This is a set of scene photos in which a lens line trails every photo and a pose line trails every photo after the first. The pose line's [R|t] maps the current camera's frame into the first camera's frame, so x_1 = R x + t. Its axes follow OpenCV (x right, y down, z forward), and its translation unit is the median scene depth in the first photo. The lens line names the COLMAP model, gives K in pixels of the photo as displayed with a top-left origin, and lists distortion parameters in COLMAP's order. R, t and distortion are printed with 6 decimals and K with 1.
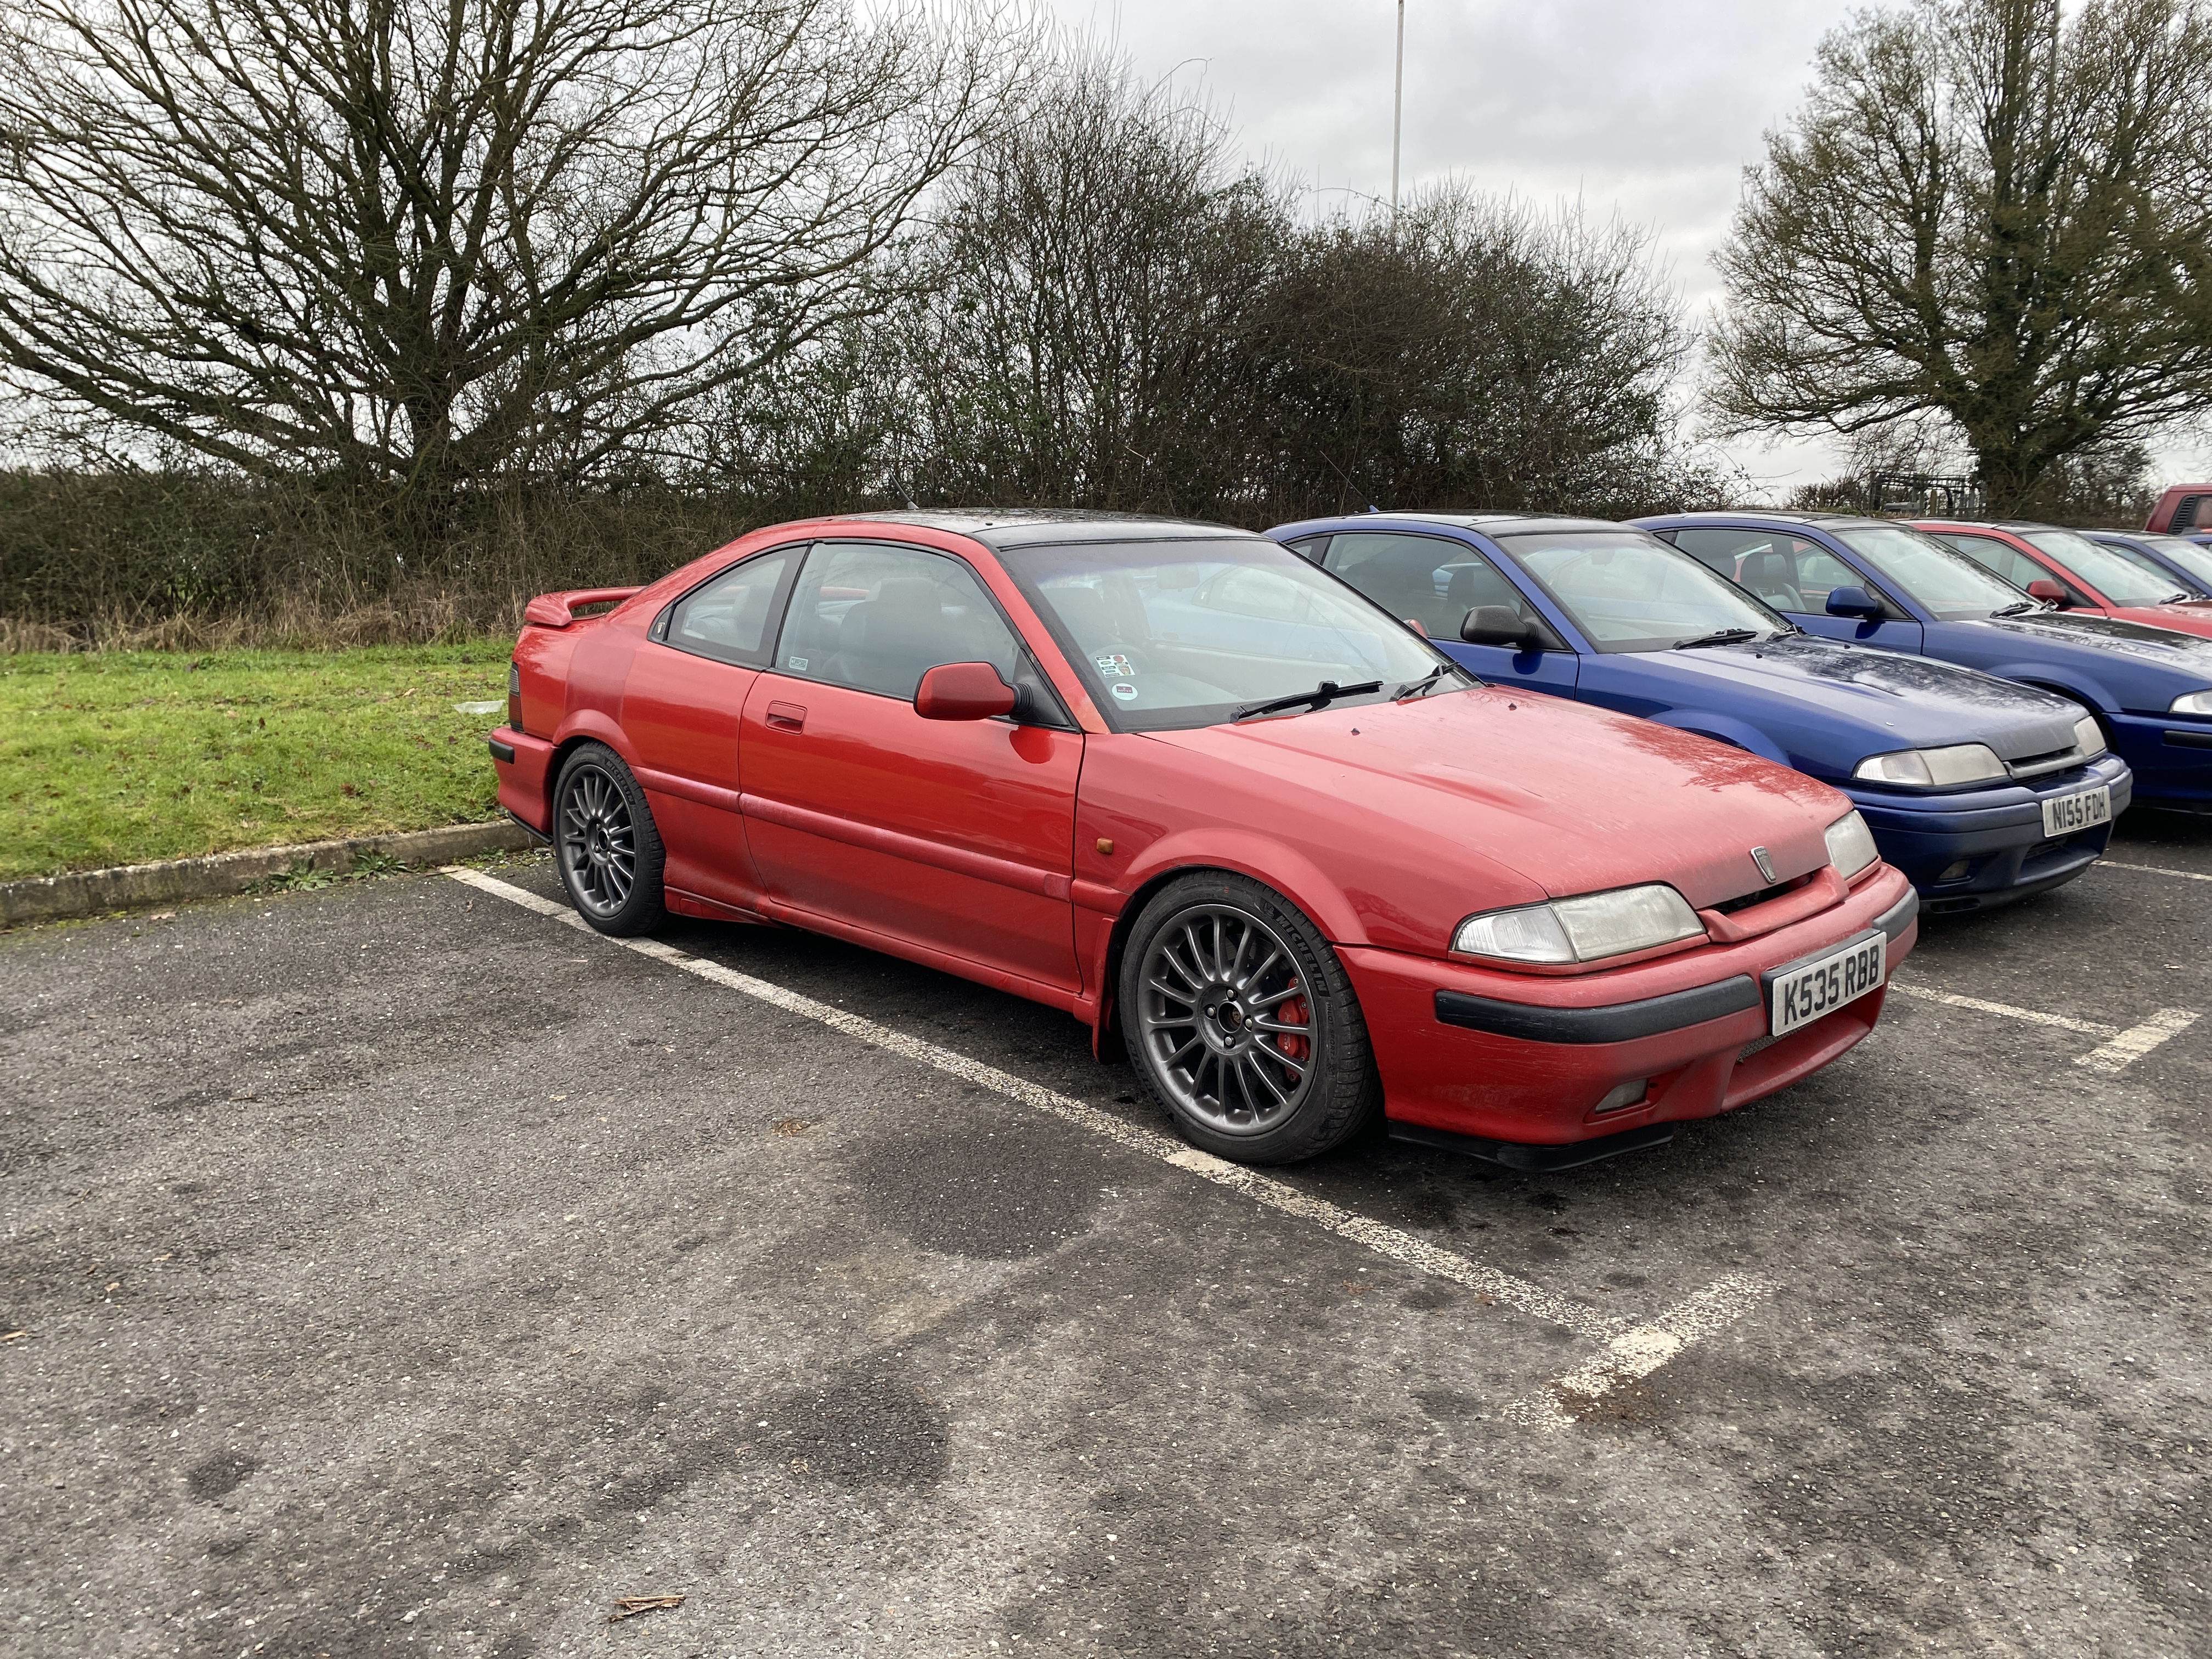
lens RADIAL K [[1671.7, 0, 1102.7], [0, 1671.7, 817.9], [0, 0, 1]] dist [0.045948, -0.040583]
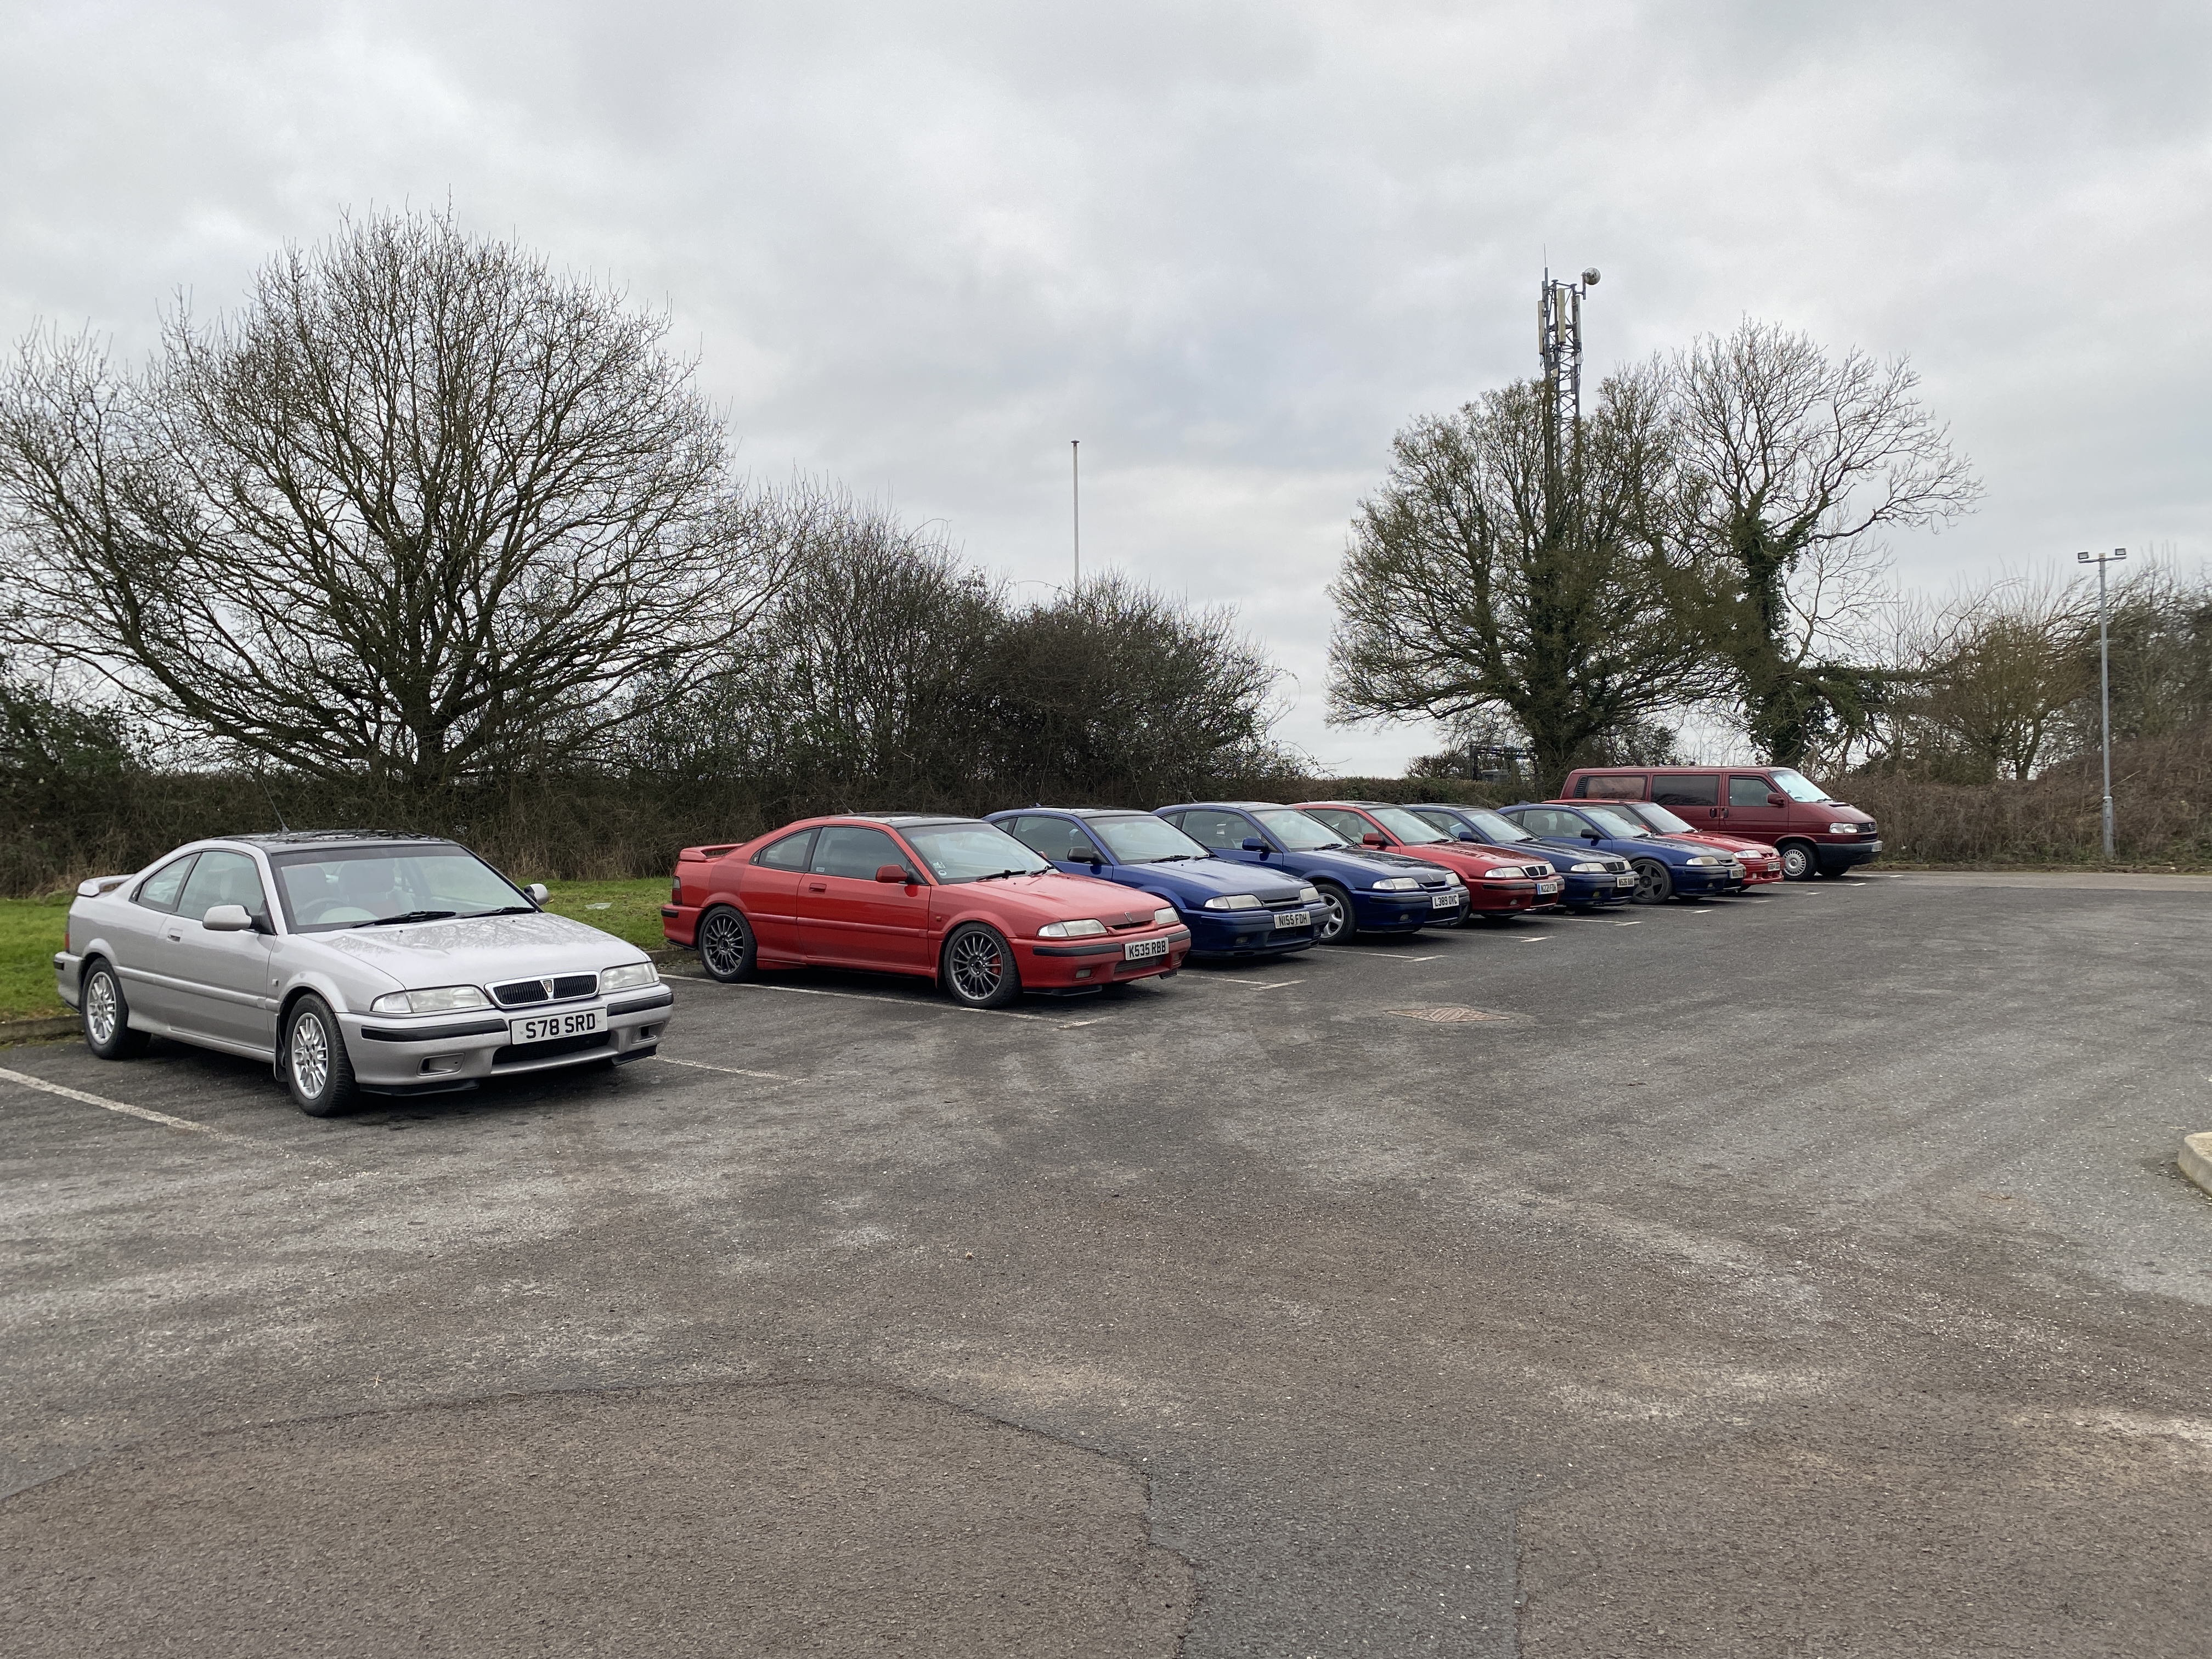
lens RADIAL K [[1671.7, 0, 1102.7], [0, 1671.7, 817.9], [0, 0, 1]] dist [0.045948, -0.040583]
pose [[0.987455, -0.011631, 0.157471, -0.033342], [0.035284, 0.988318, -0.148262, 0.054448], [-0.153907, 0.151958, 0.976331, -0.389235]]
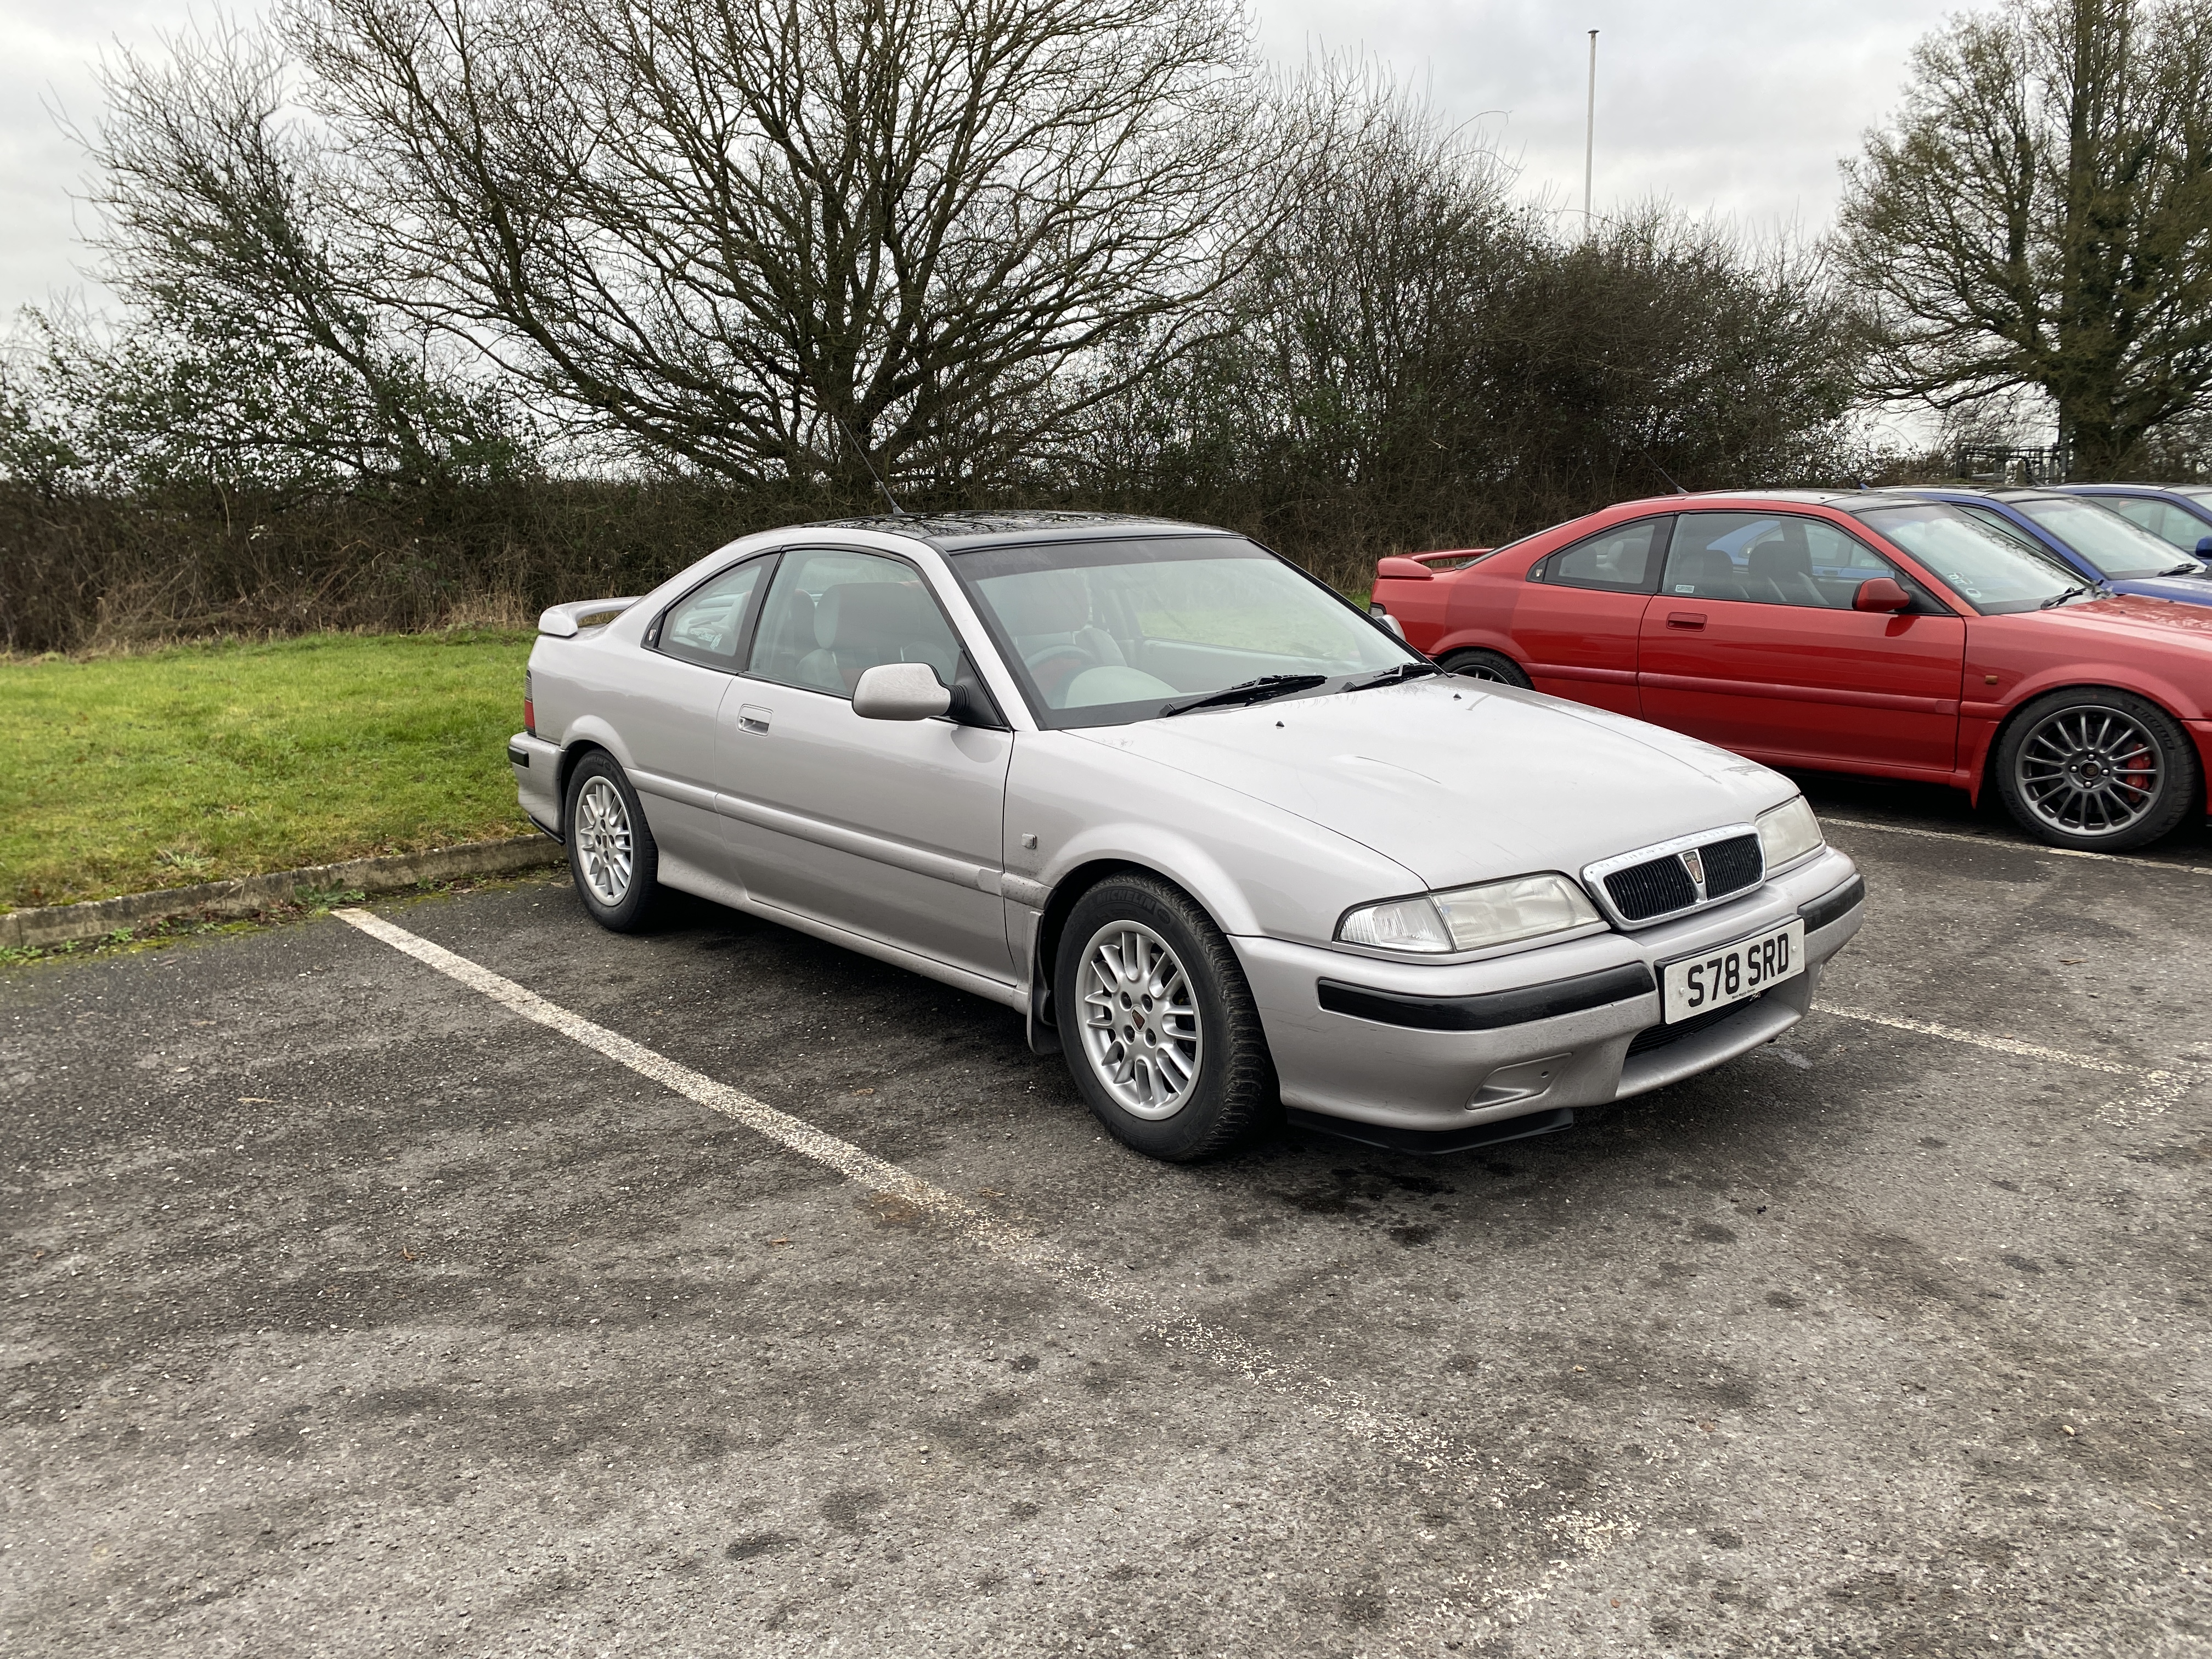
lens RADIAL K [[1661.6, 0, 1096.1], [0, 1661.6, 819.0], [0, 0, 1]] dist [0.051412, -0.049531]
pose [[0.999746, -0.018609, -0.012748, -0.157734], [0.018713, 0.999792, 0.008064, 0.022652], [0.012595, -0.008300, 0.999886, -0.130792]]
